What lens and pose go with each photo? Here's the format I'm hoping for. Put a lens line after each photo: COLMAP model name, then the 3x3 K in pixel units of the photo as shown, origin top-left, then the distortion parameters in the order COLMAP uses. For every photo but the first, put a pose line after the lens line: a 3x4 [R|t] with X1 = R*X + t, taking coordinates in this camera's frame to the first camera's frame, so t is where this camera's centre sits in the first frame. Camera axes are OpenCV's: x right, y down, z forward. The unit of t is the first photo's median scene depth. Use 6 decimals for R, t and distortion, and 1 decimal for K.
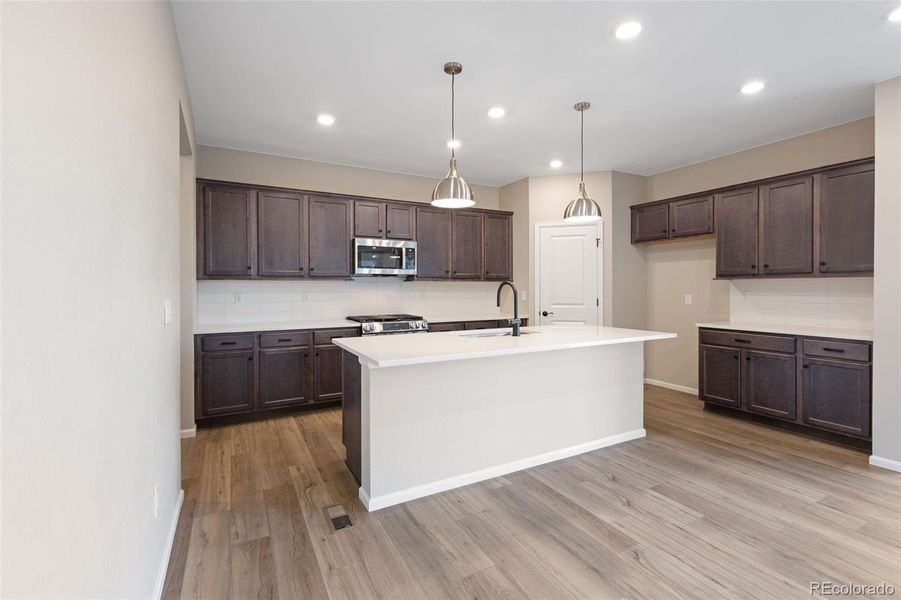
lens RADIAL K [[402.0, 0, 448.5], [0, 402.0, 290.5], [0, 0, 1]] dist [-0.000583, 0.000456]
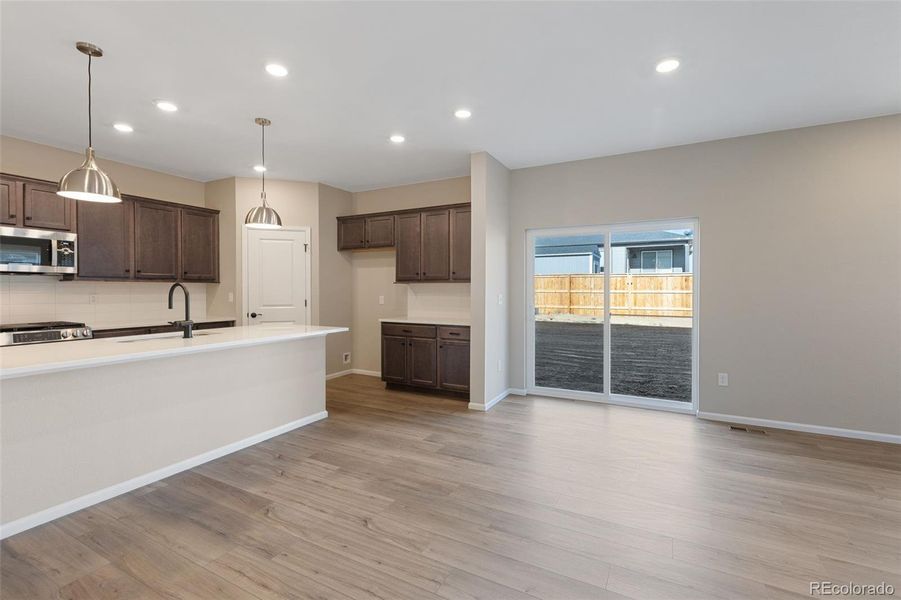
lens RADIAL K [[402.0, 0, 454.3], [0, 402.0, 294.0], [0, 0, 1]] dist [-0.000583, 0.000456]
pose [[0.829890, -0.003498, 0.557916, 0.145683], [0.000846, 0.999987, 0.005011, -0.000406], [-0.557926, -0.003687, 0.829882, -0.173598]]
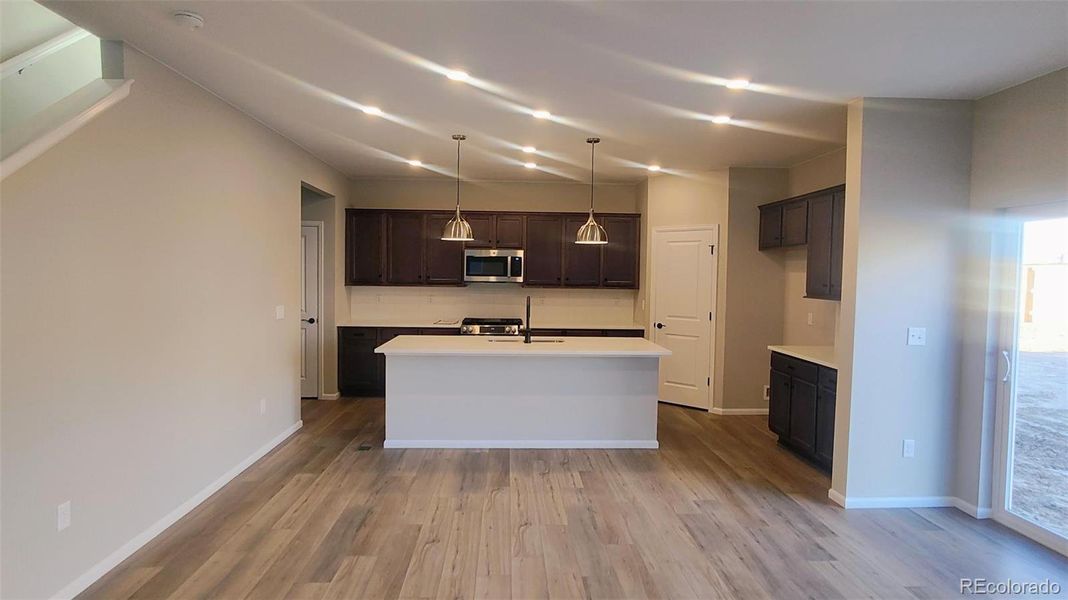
lens RADIAL K [[569.3, 0, 527.3], [0, 569.3, 302.4], [0, 0, 1]] dist [-0.018585, -0.000210]
pose [[0.896892, 0.037516, -0.440655, 0.819905], [-0.018812, 0.998730, 0.046739, -0.078057], [0.441849, -0.033630, 0.896459, -0.459133]]
